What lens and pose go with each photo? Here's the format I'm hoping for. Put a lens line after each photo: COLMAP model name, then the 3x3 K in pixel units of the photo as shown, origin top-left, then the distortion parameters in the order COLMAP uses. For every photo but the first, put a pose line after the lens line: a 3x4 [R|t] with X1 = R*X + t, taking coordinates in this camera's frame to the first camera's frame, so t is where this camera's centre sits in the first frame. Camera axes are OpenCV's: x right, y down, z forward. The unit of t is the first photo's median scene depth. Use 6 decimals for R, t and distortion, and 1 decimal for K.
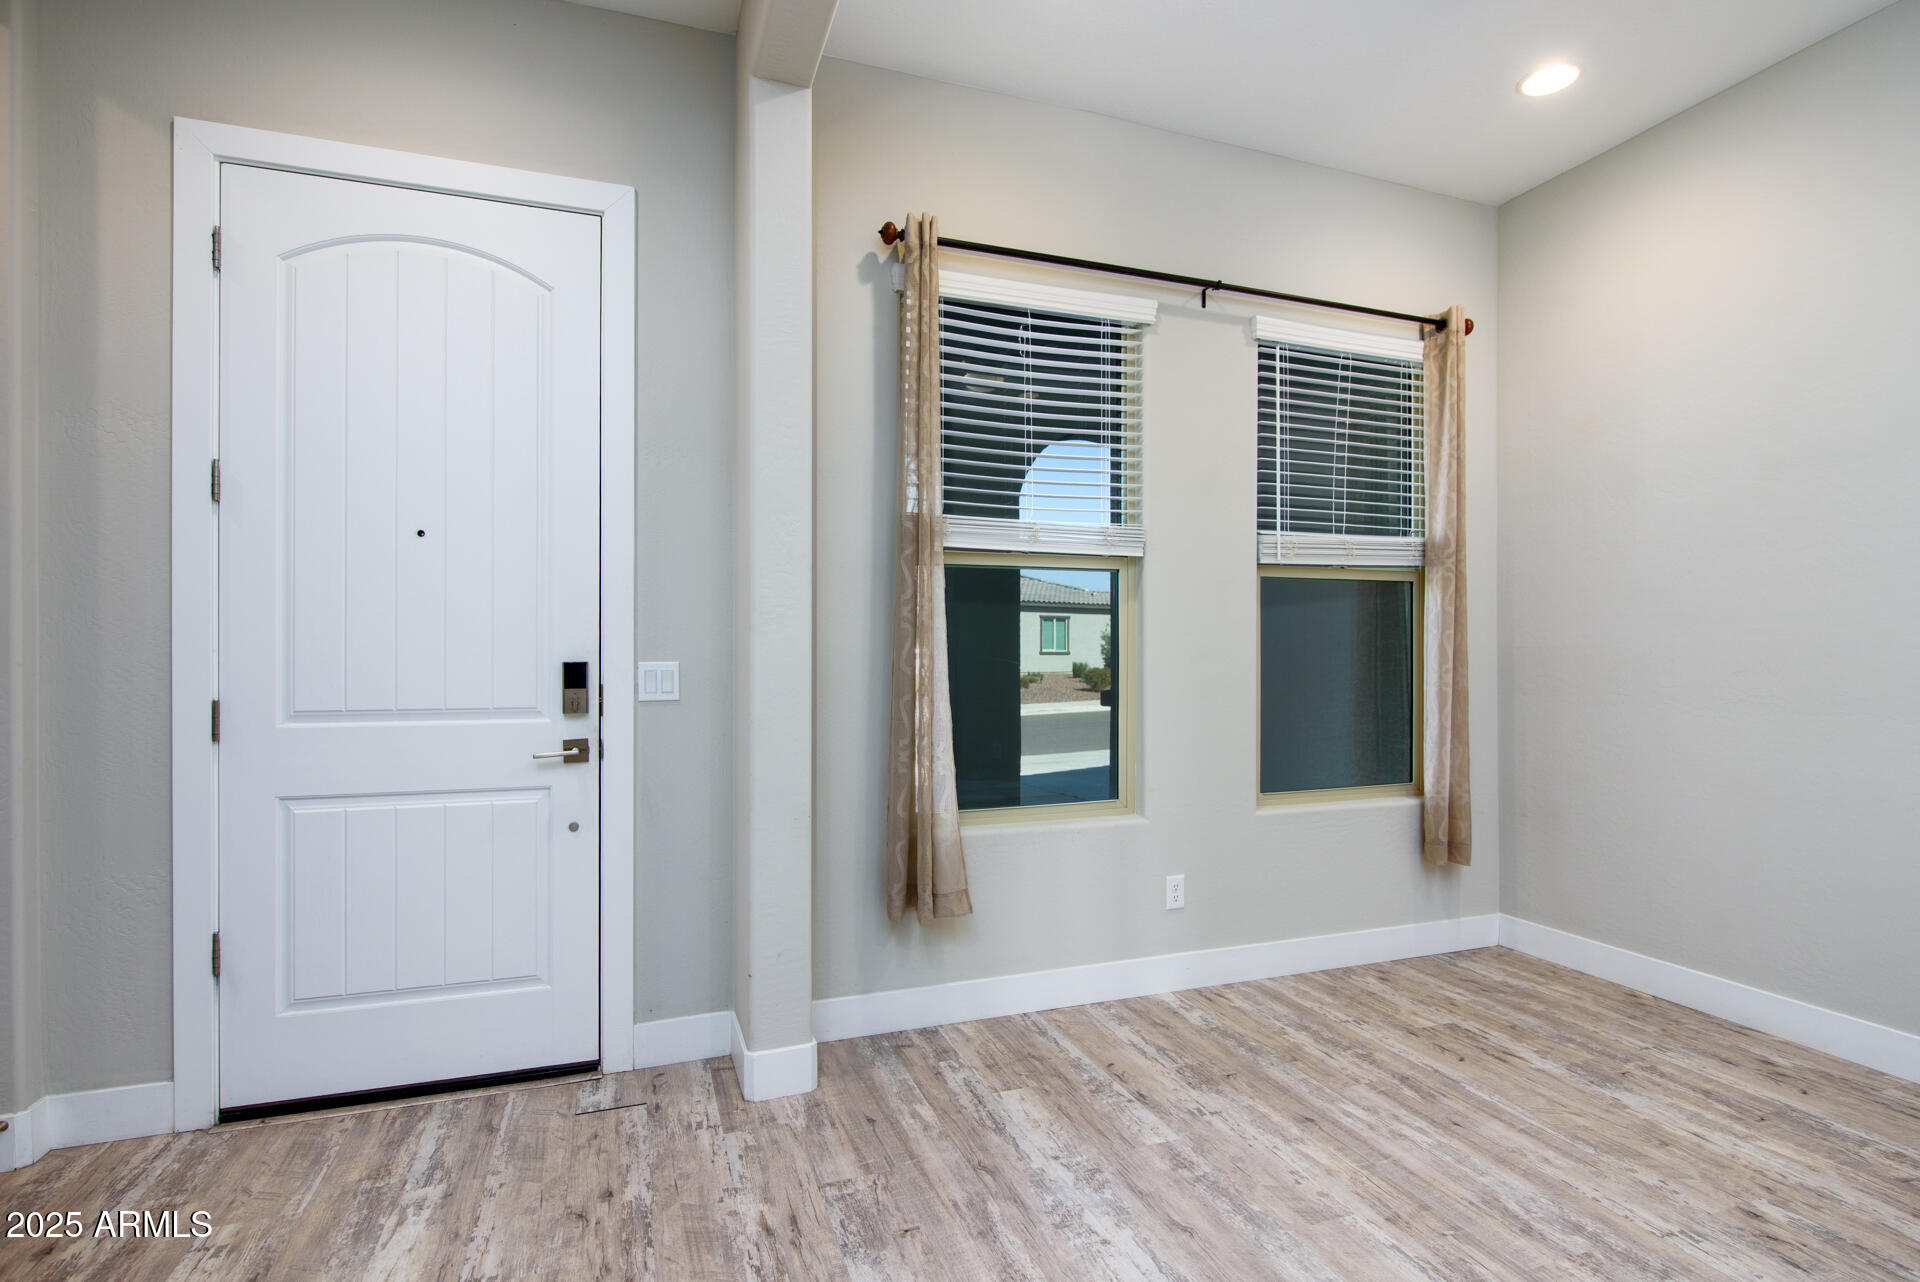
lens RADIAL K [[959.3, 0, 946.9], [0, 959.3, 654.2], [0, 0, 1]] dist [-0.004042, 0.000980]
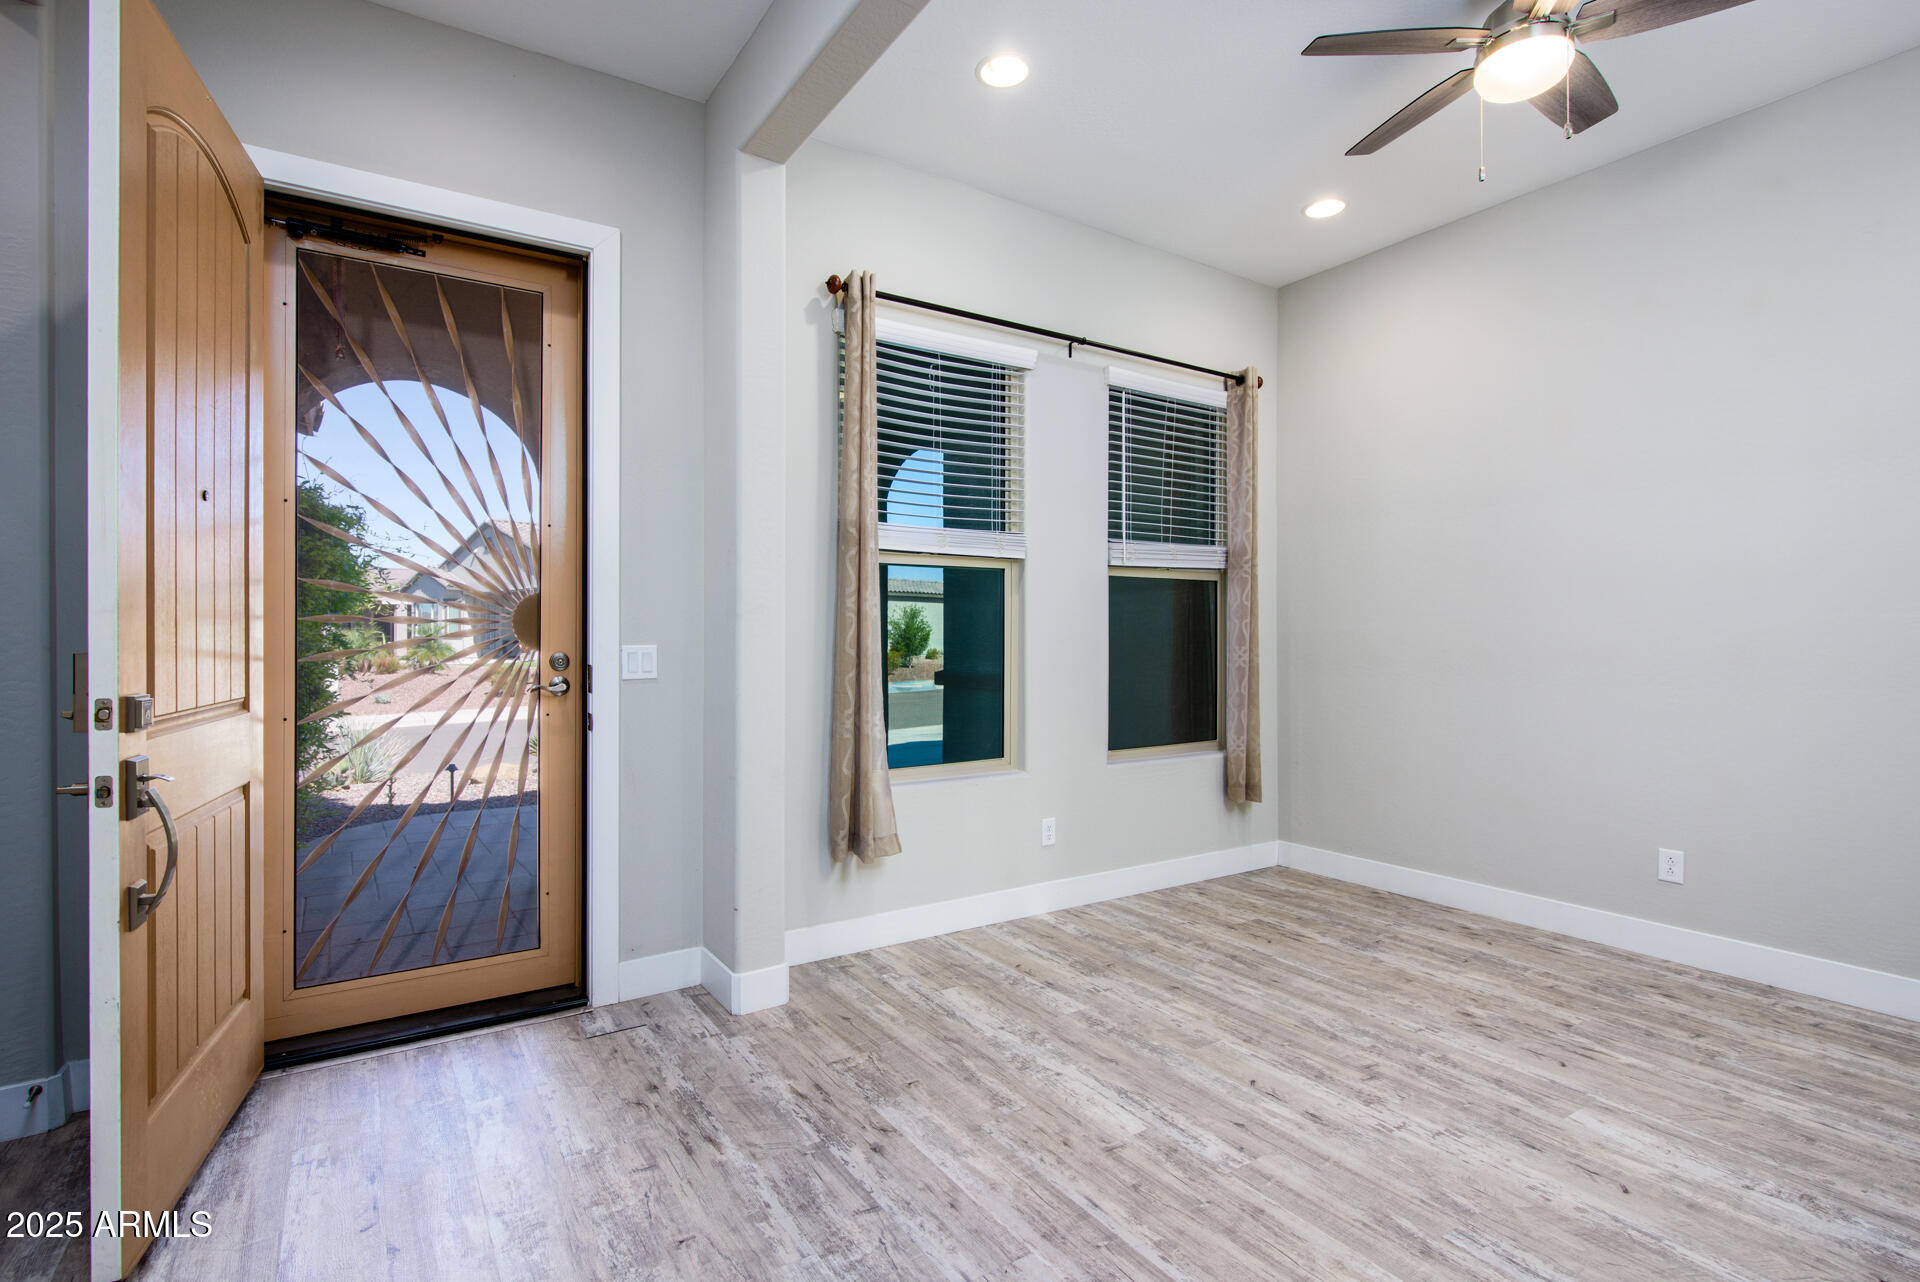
lens RADIAL K [[910.6, 0, 960.0], [0, 910.6, 641.0], [0, 0, 1]] dist [0.000292, 0.000231]
pose [[0.975017, -0.000778, 0.222129, -0.160048], [0.000218, 0.999997, 0.002546, 0.000428], [-0.222131, -0.002434, 0.975014, -0.137030]]
